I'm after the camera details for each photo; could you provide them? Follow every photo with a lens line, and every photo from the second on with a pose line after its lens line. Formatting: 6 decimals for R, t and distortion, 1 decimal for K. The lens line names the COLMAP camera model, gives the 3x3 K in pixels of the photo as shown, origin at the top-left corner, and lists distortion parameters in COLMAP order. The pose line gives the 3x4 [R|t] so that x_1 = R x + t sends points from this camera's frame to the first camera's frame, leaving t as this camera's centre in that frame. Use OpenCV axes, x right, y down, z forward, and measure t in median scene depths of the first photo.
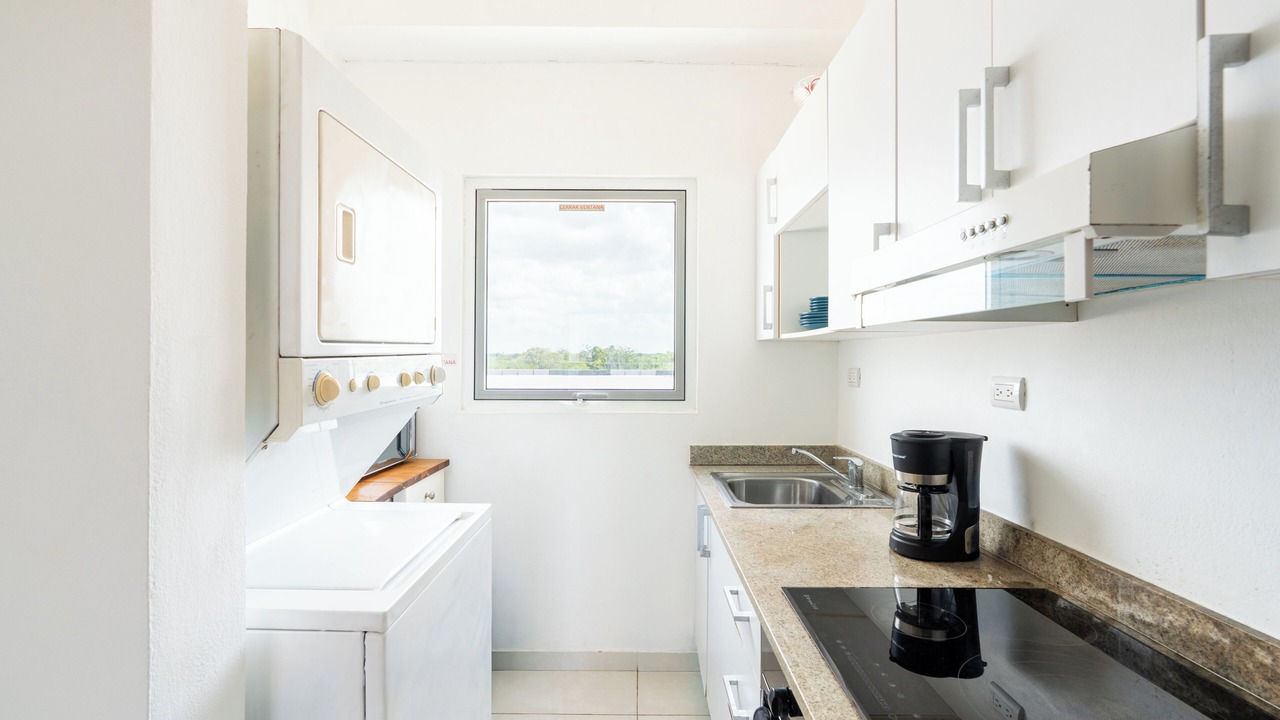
lens RADIAL K [[573.6, 0, 639.8], [0, 573.6, 354.9], [0, 0, 1]] dist [-0.011235, 0.004308]
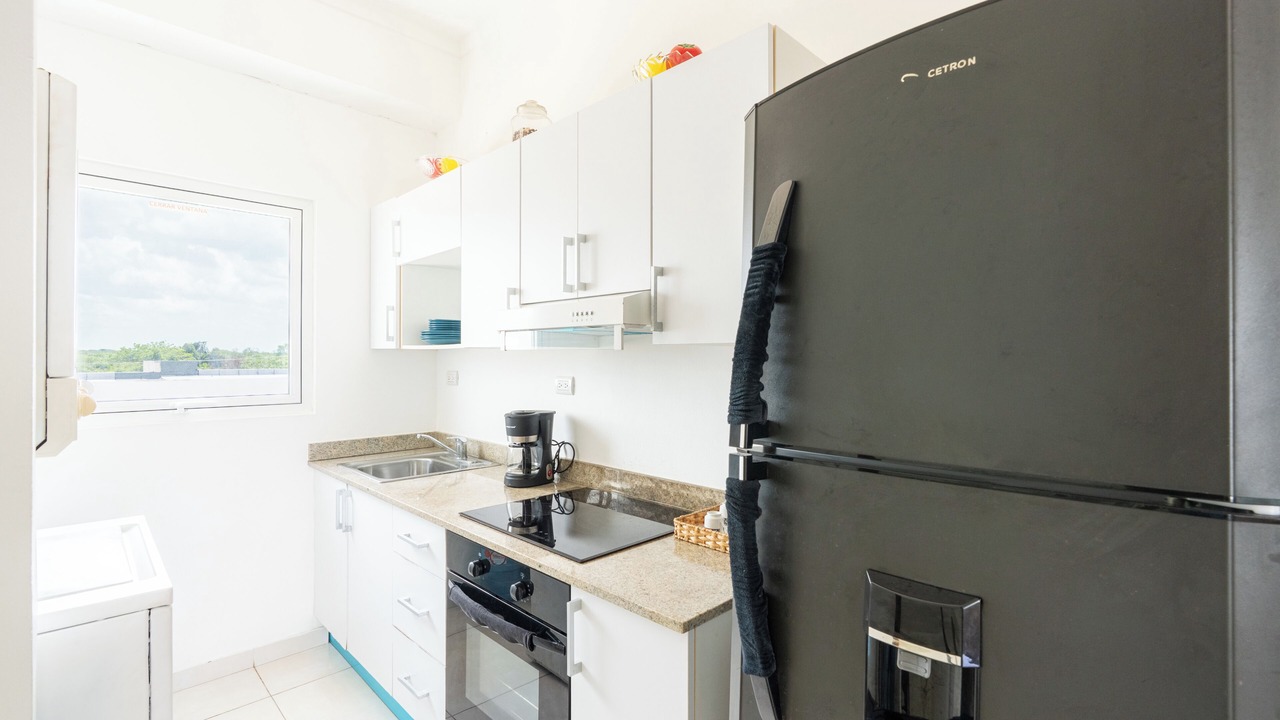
lens RADIAL K [[573.6, 0, 639.8], [0, 573.6, 354.9], [0, 0, 1]] dist [-0.011235, 0.004308]
pose [[0.702107, 0.000951, 0.712070, -0.459963], [-0.004443, 0.999985, 0.003045, -0.034834], [-0.712057, -0.005302, 0.702101, -0.409704]]
